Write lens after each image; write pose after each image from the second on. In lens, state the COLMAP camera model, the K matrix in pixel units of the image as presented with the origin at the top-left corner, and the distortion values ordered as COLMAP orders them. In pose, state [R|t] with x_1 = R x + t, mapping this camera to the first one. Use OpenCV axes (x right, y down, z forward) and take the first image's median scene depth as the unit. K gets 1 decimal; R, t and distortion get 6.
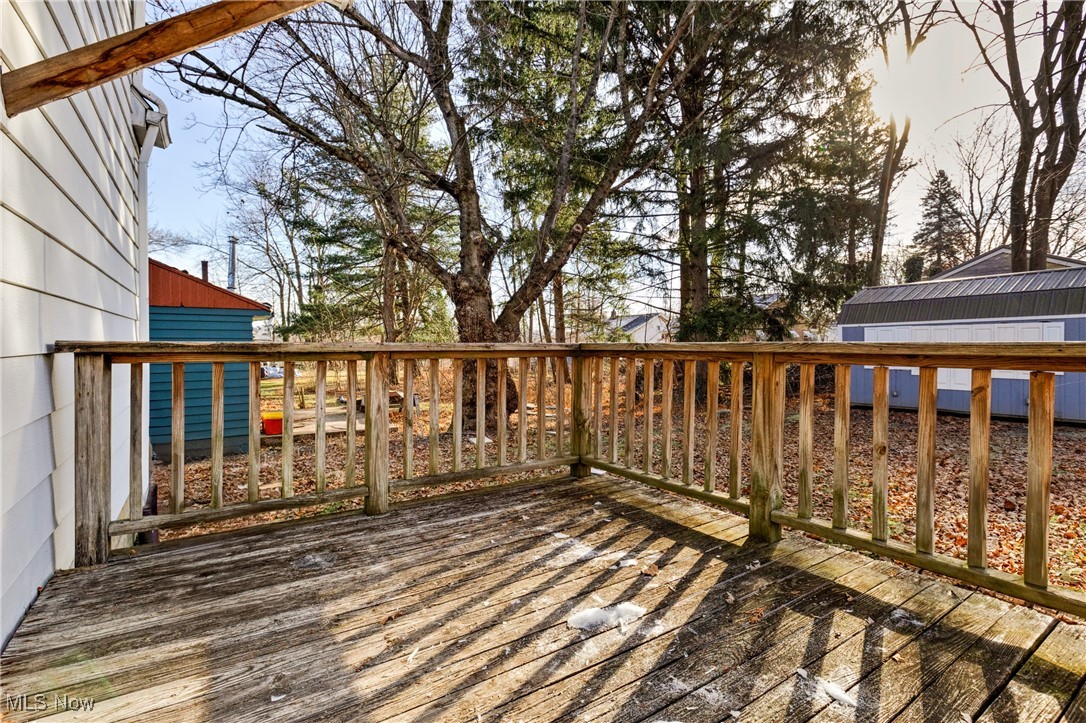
lens RADIAL K [[496.8, 0, 543.0], [0, 496.8, 361.5], [0, 0, 1]] dist [-0.000100, -0.000032]
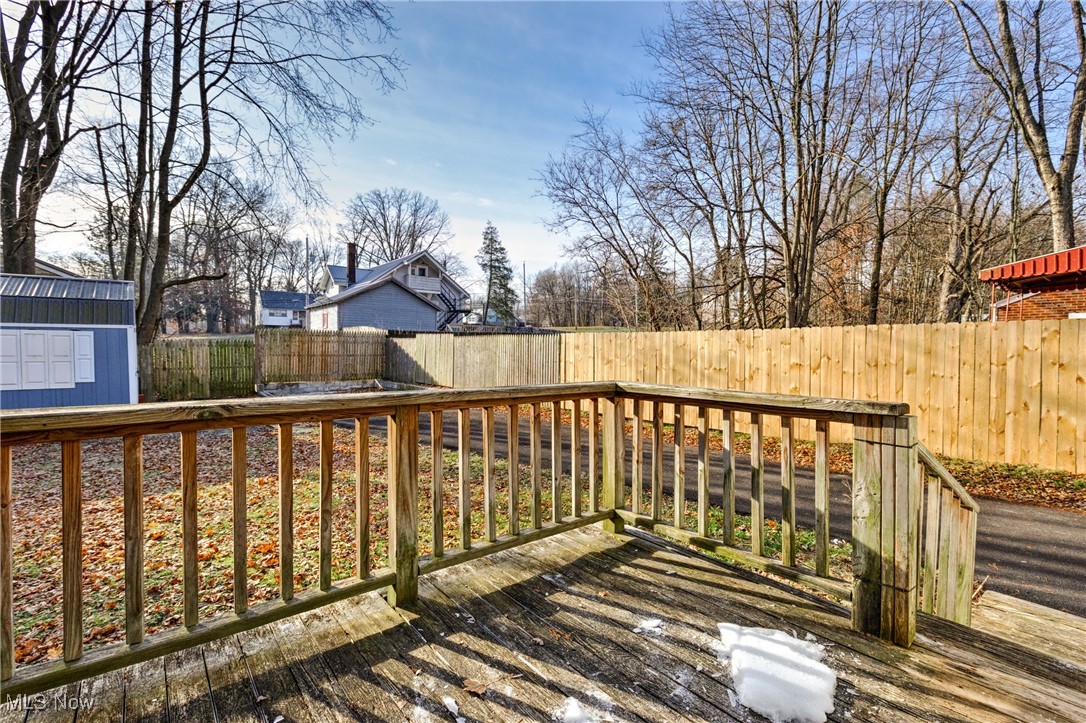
lens RADIAL K [[496.8, 0, 543.0], [0, 496.8, 361.5], [0, 0, 1]] dist [-0.000100, -0.000032]
pose [[-0.092278, -0.020777, 0.995517, -0.601800], [0.021081, 0.999517, 0.022815, -0.132945], [-0.995510, 0.023092, -0.091795, 0.958533]]
